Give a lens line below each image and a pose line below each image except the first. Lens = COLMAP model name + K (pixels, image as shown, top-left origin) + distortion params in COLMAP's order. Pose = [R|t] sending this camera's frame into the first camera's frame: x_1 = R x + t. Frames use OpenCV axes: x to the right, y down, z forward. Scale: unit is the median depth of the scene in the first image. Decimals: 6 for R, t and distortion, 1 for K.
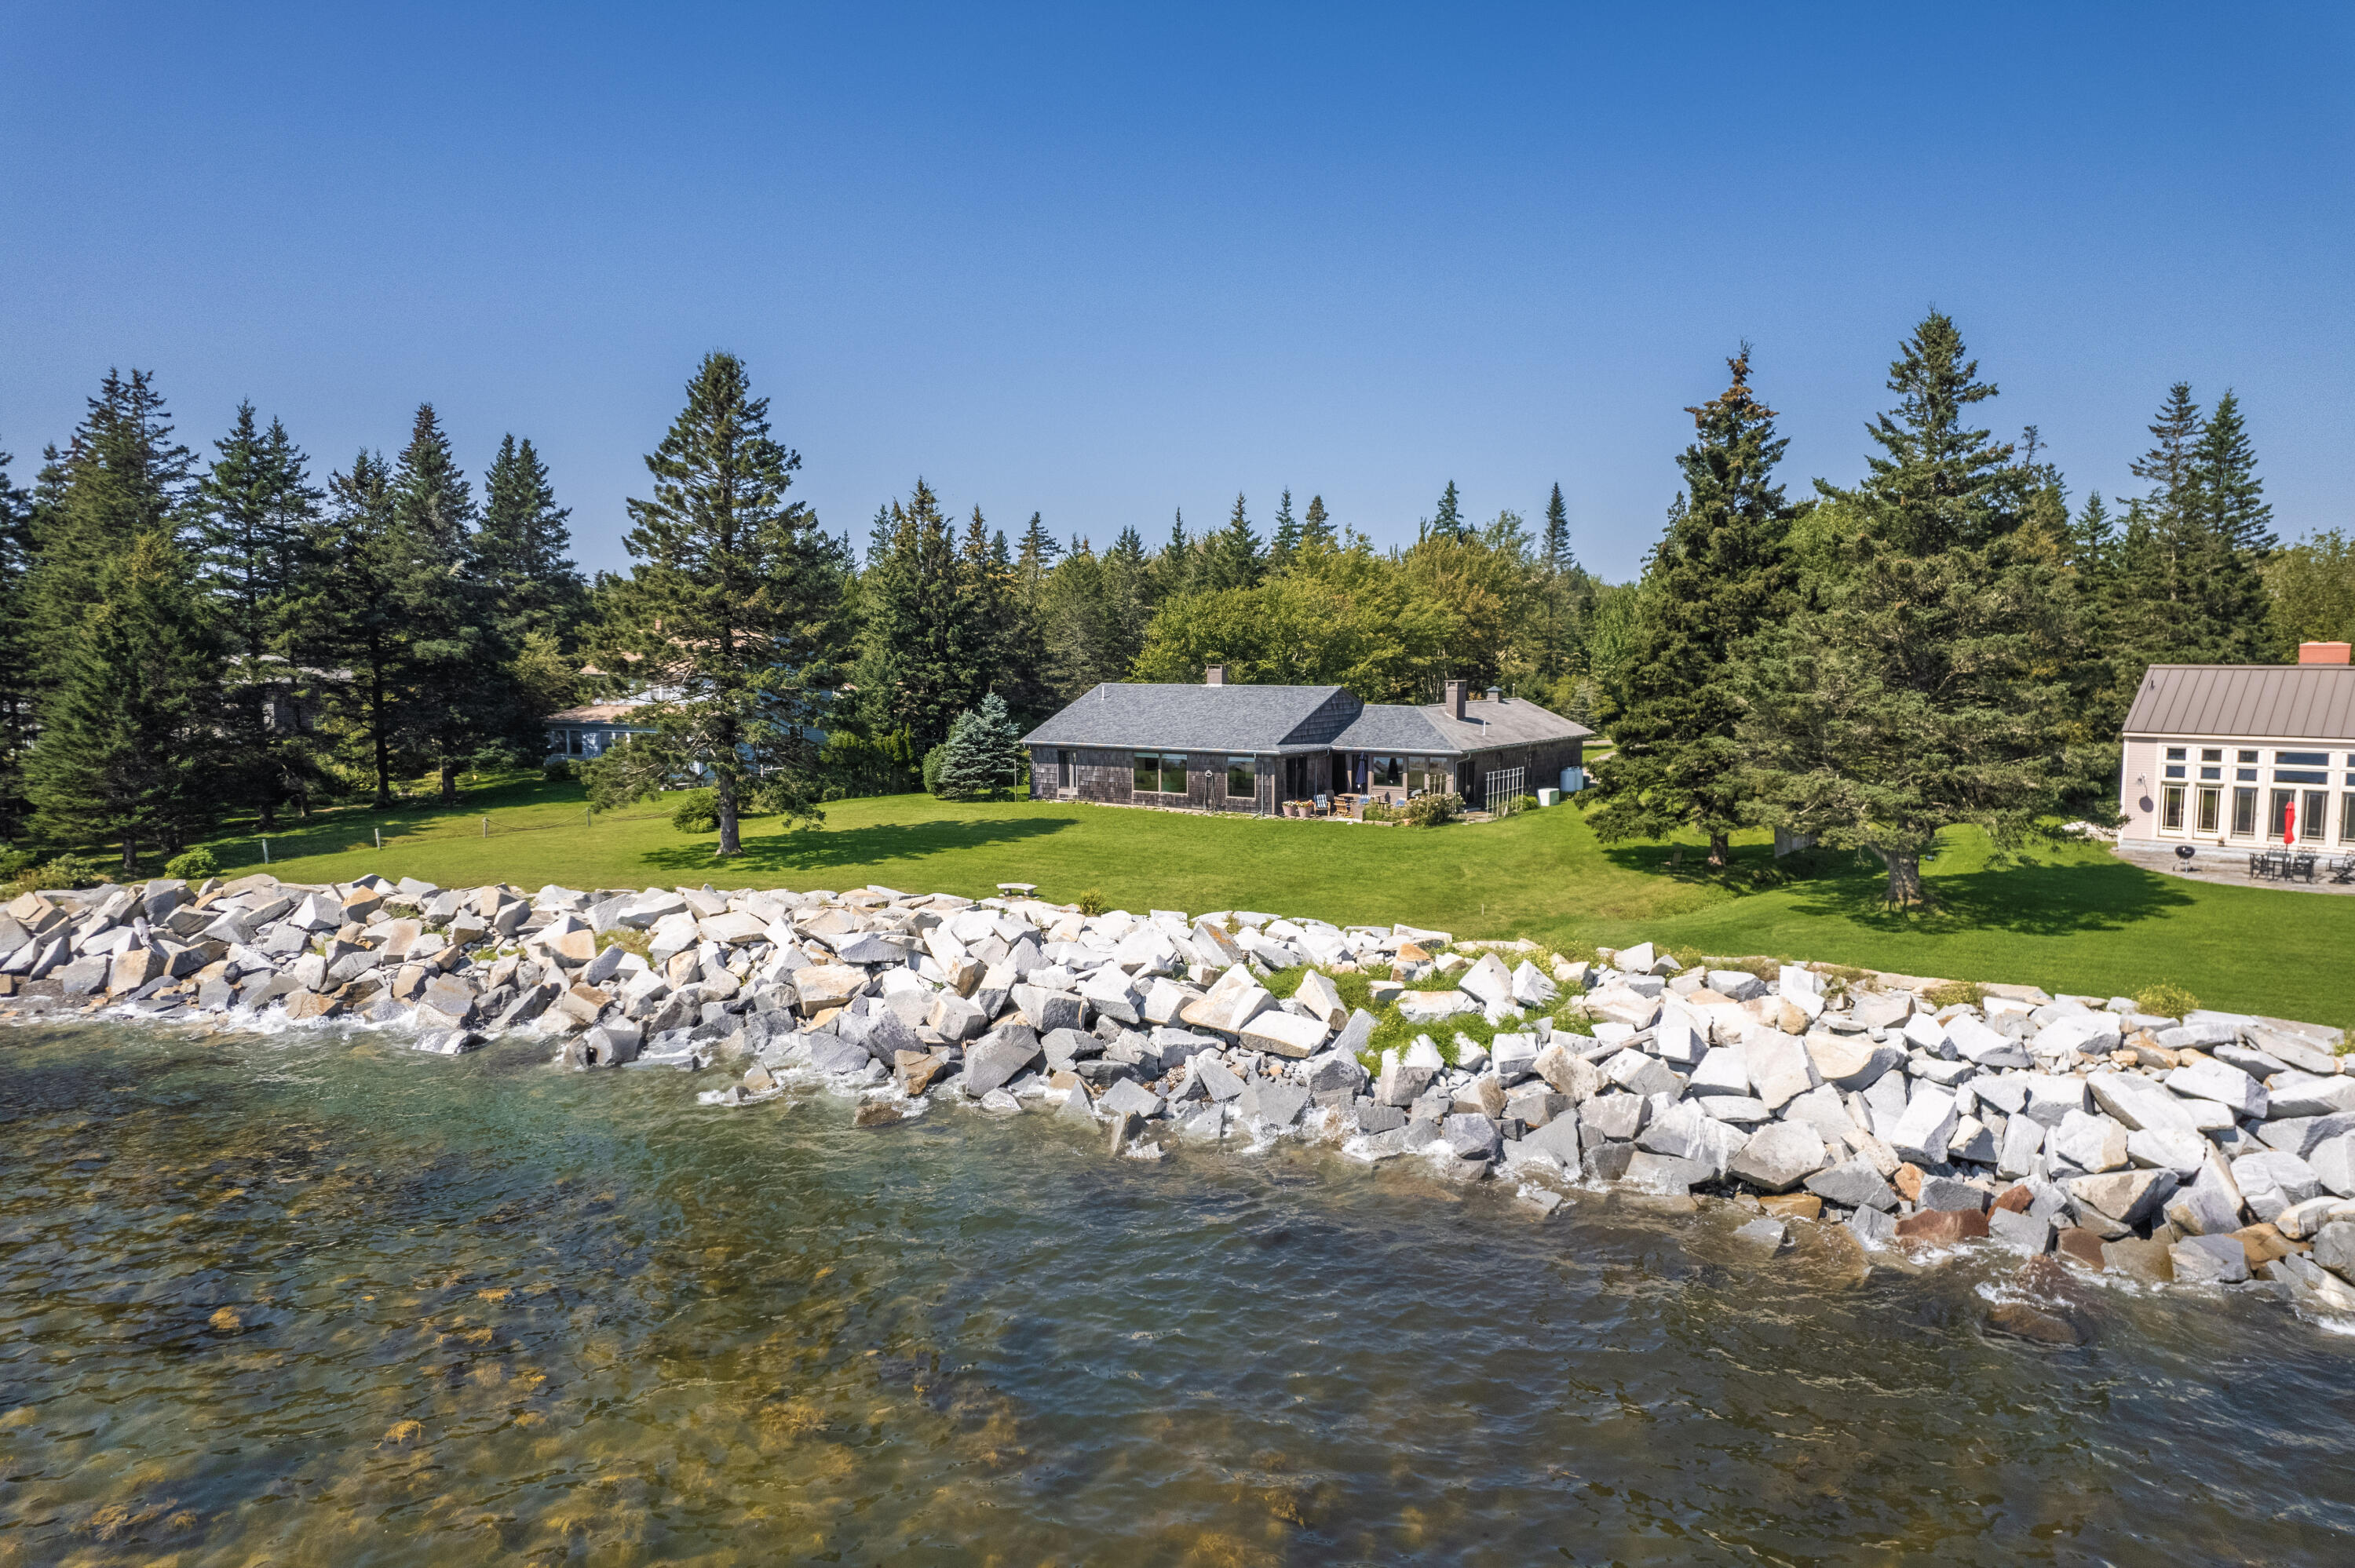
lens RADIAL K [[1502.8, 0, 1178.1], [0, 1502.8, 806.8], [0, 0, 1]] dist [-0.061365, 0.052616]
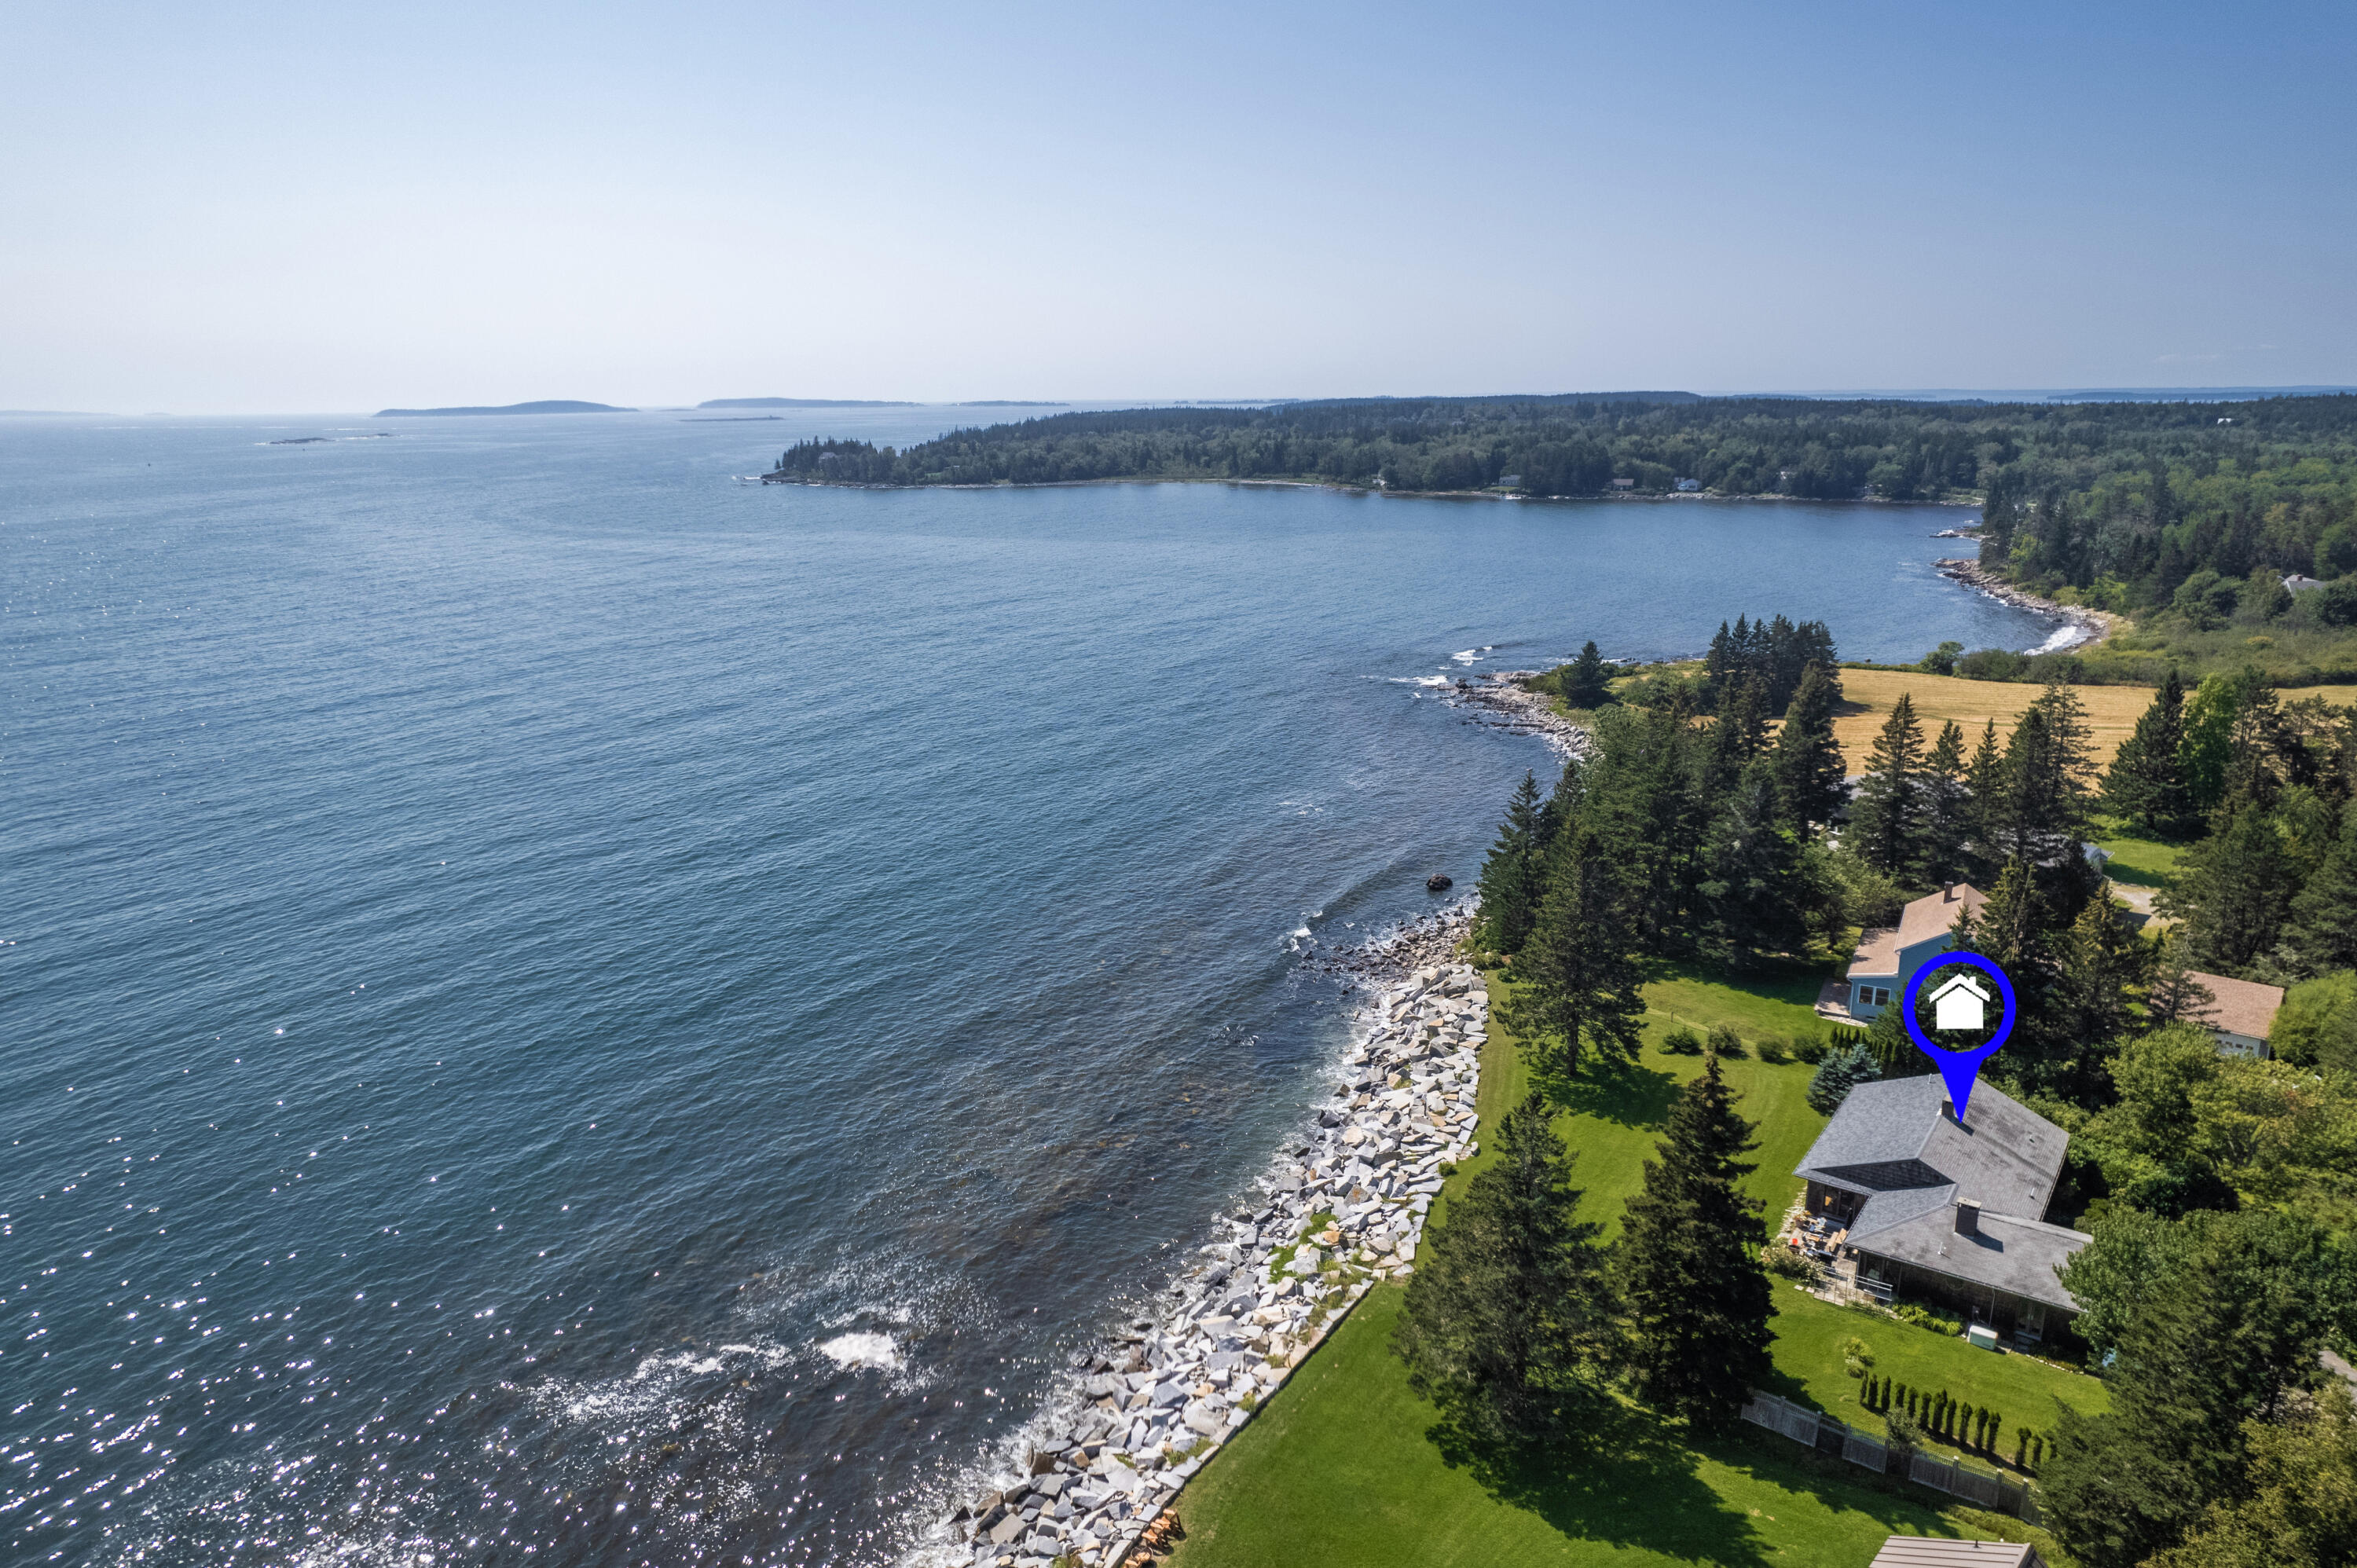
lens RADIAL K [[1541.6, 0, 1179.5], [0, 1541.6, 796.7], [0, 0, 1]] dist [-0.060139, 0.046049]
pose [[-0.014966, 0.259567, -0.965609, 1.915137], [-0.095701, 0.960912, 0.259787, -0.971376], [0.995298, 0.096298, 0.010460, 0.548270]]
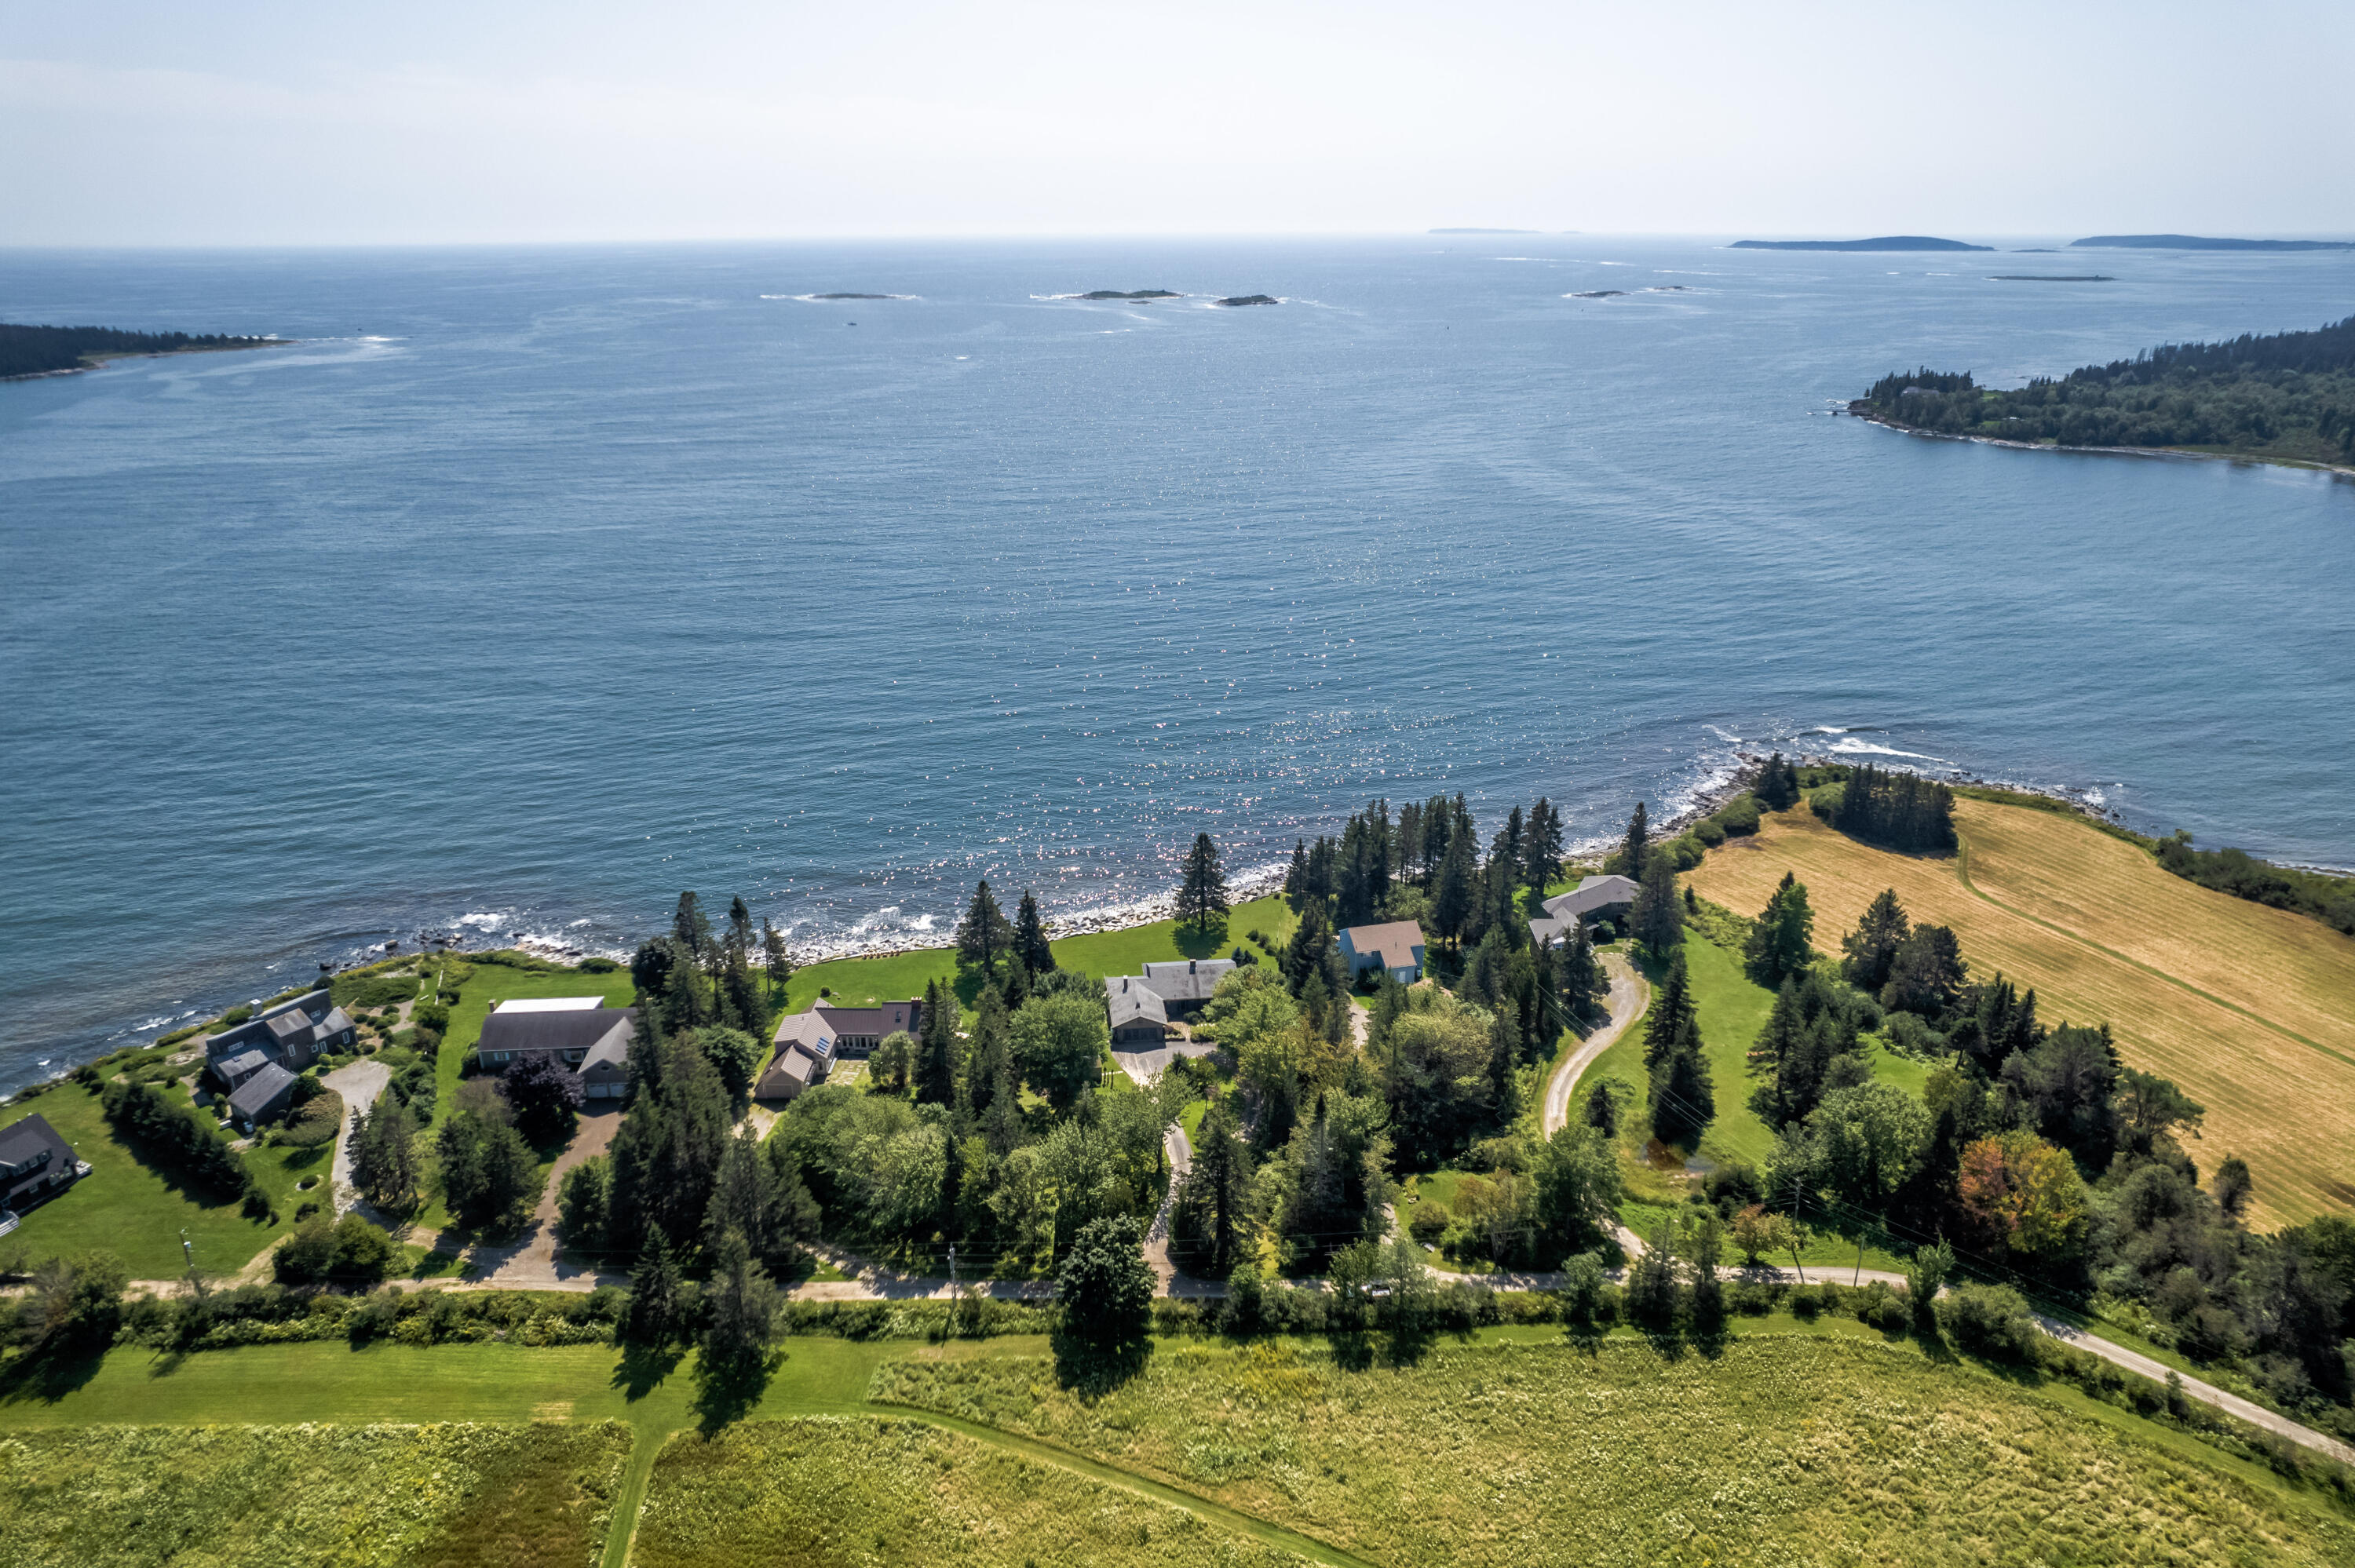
lens RADIAL K [[1502.8, 0, 1176.4], [0, 1502.8, 775.9], [0, 0, 1]] dist [-0.061365, 0.052616]
pose [[-0.746827, 0.238643, -0.620724, 3.296566], [-0.063080, 0.903765, 0.423356, -3.041923], [0.662019, 0.355329, -0.659903, 4.931420]]
